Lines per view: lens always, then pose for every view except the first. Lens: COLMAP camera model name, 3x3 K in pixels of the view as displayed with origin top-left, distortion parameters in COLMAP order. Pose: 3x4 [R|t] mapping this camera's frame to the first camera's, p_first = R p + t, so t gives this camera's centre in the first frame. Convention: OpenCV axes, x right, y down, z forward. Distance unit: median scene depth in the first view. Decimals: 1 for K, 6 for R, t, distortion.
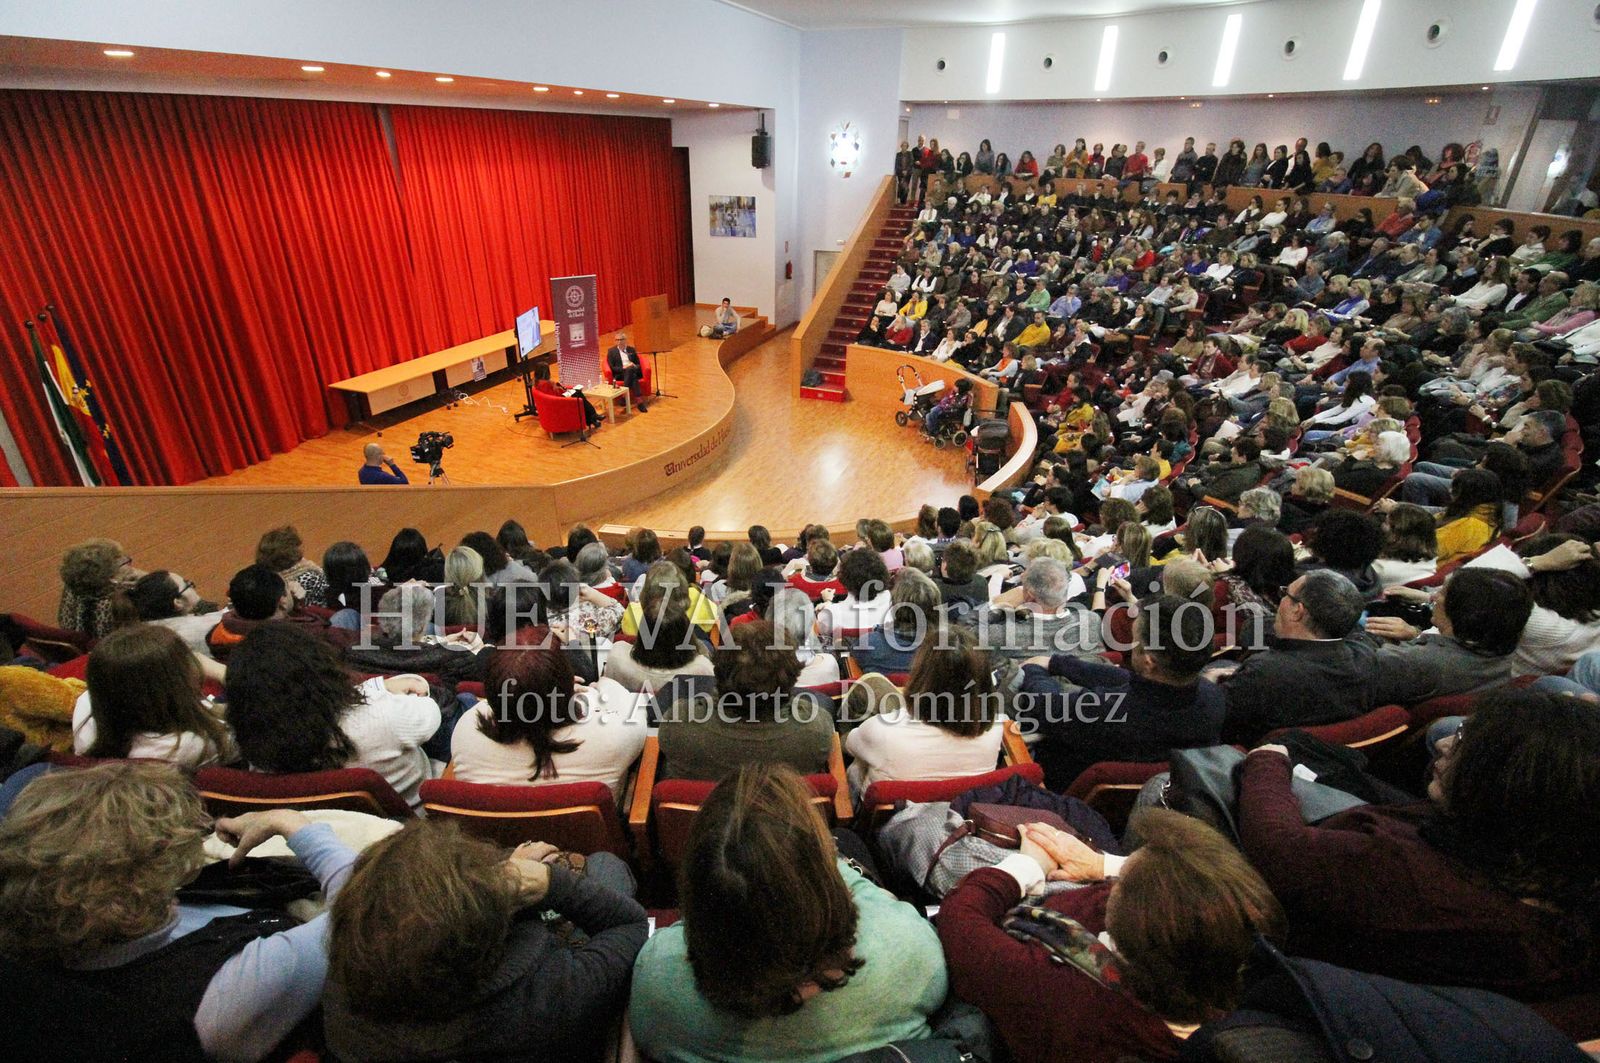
lens RADIAL K [[750.9, 0, 785.7], [0, 750.9, 535.9], [0, 0, 1]] dist [0.001784, -0.014687]
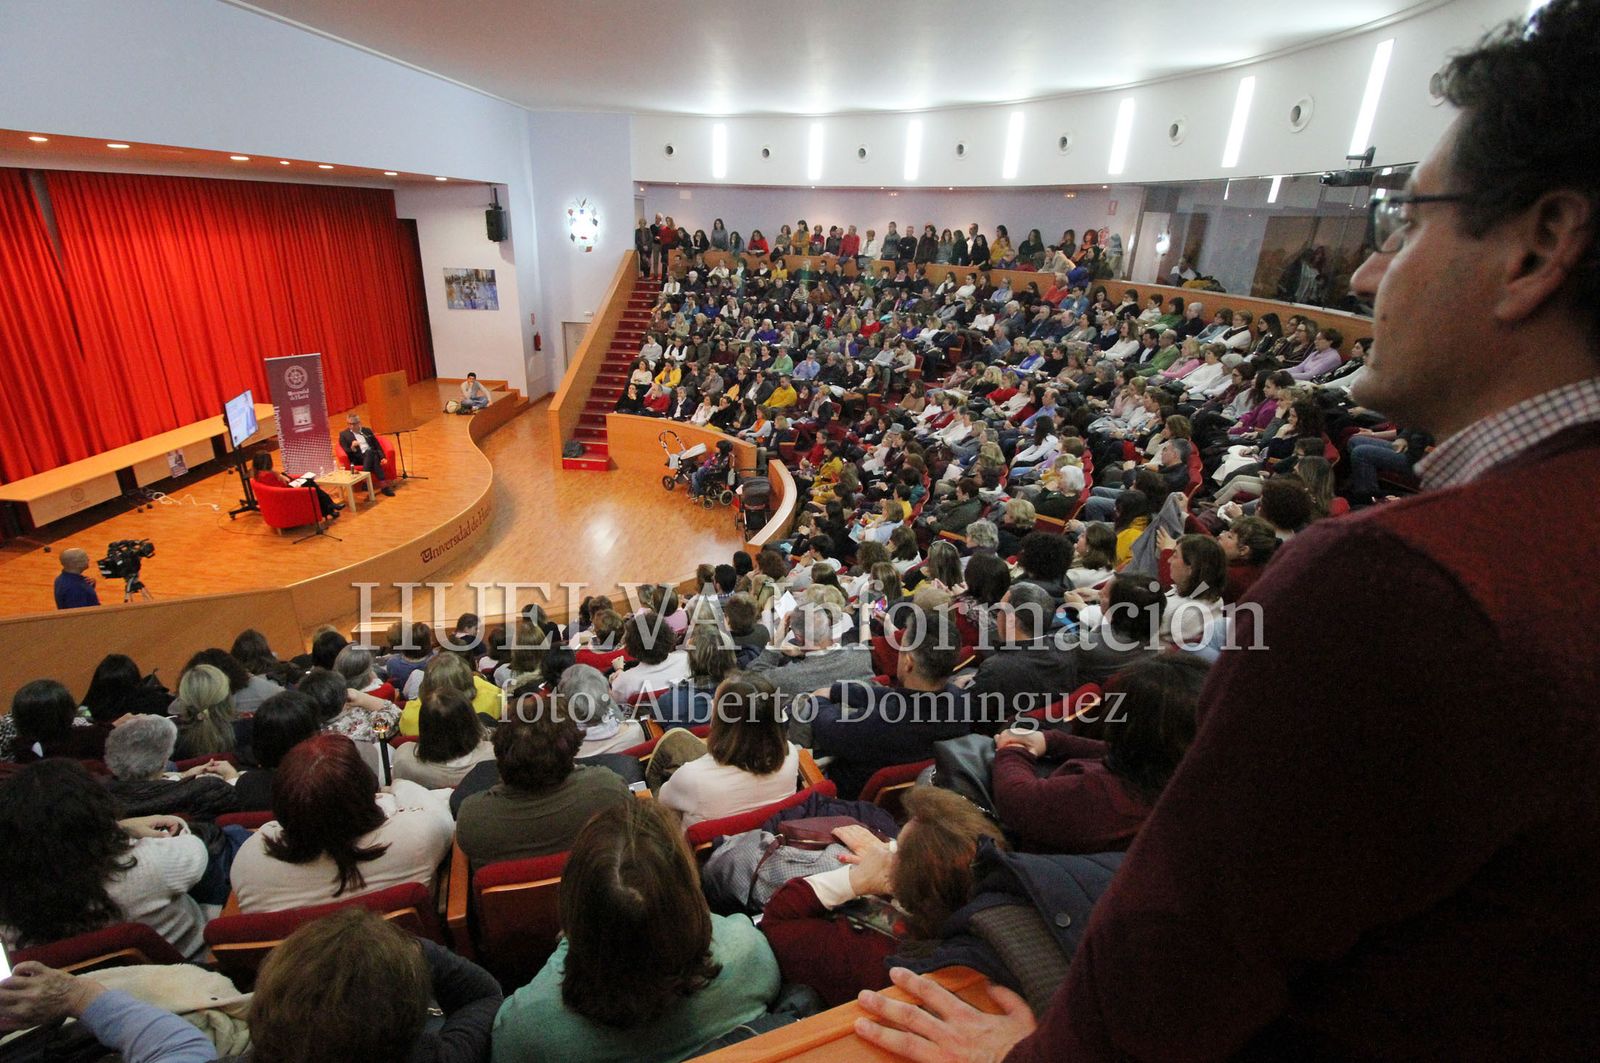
lens RADIAL K [[793.8, 0, 782.4], [0, 793.8, 530.9], [0, 0, 1]] dist [0.010662, -0.017645]
pose [[0.951664, -0.093282, 0.292634, -0.023291], [0.118342, 0.990566, -0.069095, 0.001460], [-0.283428, 0.100386, 0.953725, -0.075984]]
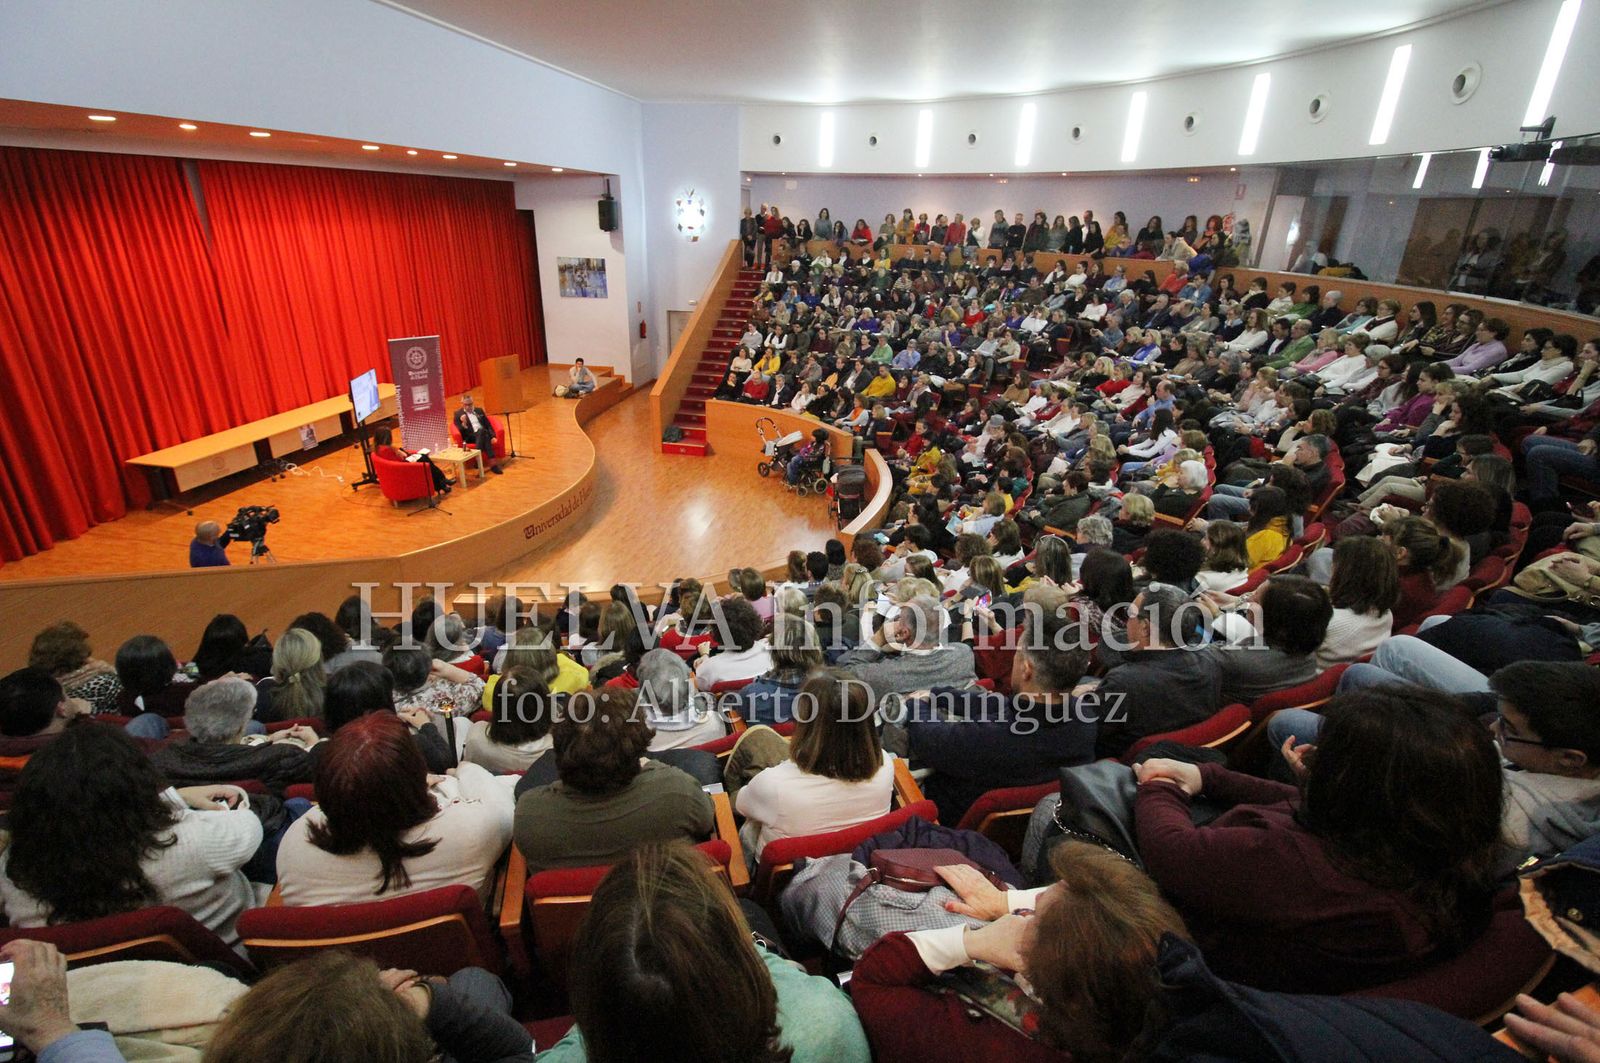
lens RADIAL K [[727.4, 0, 789.4], [0, 727.4, 540.7], [0, 0, 1]] dist [-0.002729, -0.011011]
pose [[0.980638, -0.061778, 0.185828, -0.002188], [0.073976, 0.995488, -0.059431, 0.002550], [-0.181318, 0.072027, 0.980783, 0.030663]]
